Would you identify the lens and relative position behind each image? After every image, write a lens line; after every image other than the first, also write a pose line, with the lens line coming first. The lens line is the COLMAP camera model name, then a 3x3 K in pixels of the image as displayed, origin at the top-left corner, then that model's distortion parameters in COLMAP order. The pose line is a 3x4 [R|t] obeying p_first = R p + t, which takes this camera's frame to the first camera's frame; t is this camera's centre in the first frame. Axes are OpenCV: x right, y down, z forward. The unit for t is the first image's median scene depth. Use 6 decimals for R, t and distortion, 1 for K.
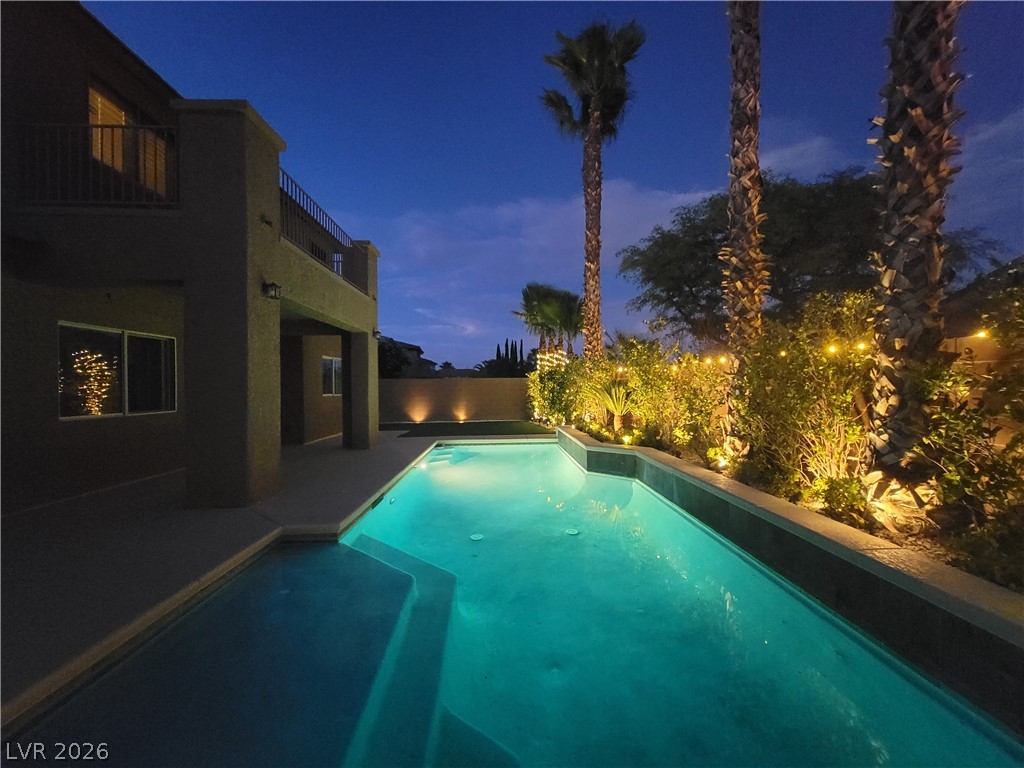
lens RADIAL K [[409.6, 0, 511.7], [0, 409.6, 389.1], [0, 0, 1]] dist [-0.013854, 0.002321]
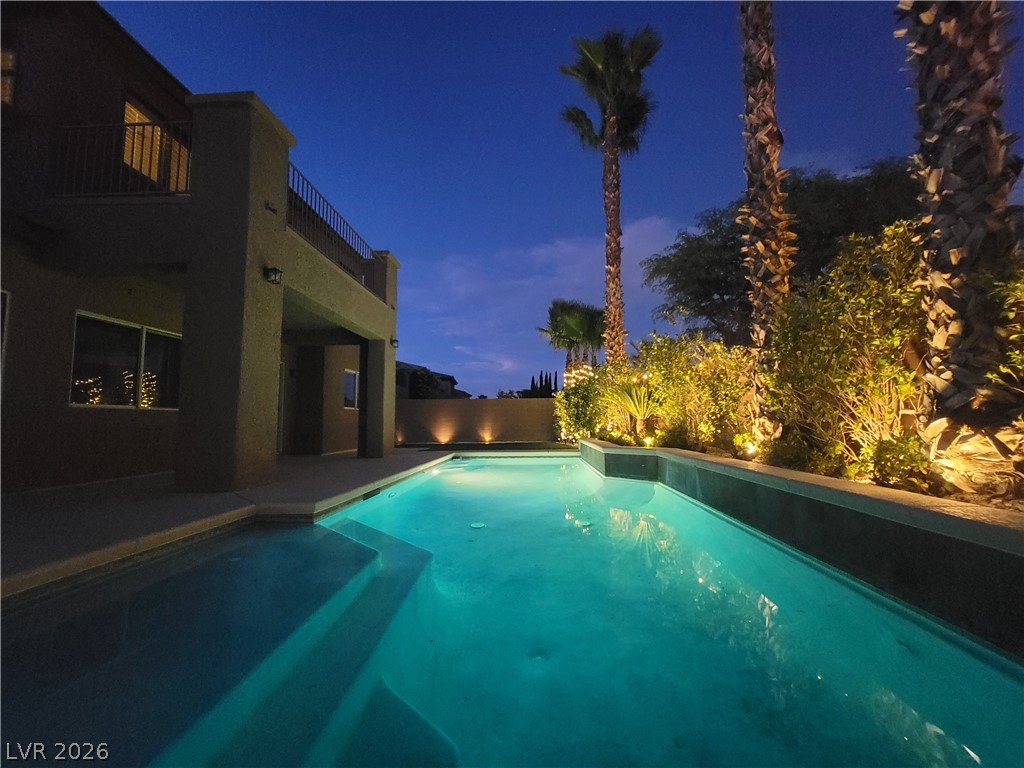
lens RADIAL K [[409.6, 0, 512.0], [0, 409.6, 388.7], [0, 0, 1]] dist [-0.013854, 0.002321]
pose [[0.996337, -0.005589, -0.085327, 0.085589], [-0.001478, 0.996587, -0.082537, 0.125771], [0.085497, 0.082361, 0.992928, 0.088518]]
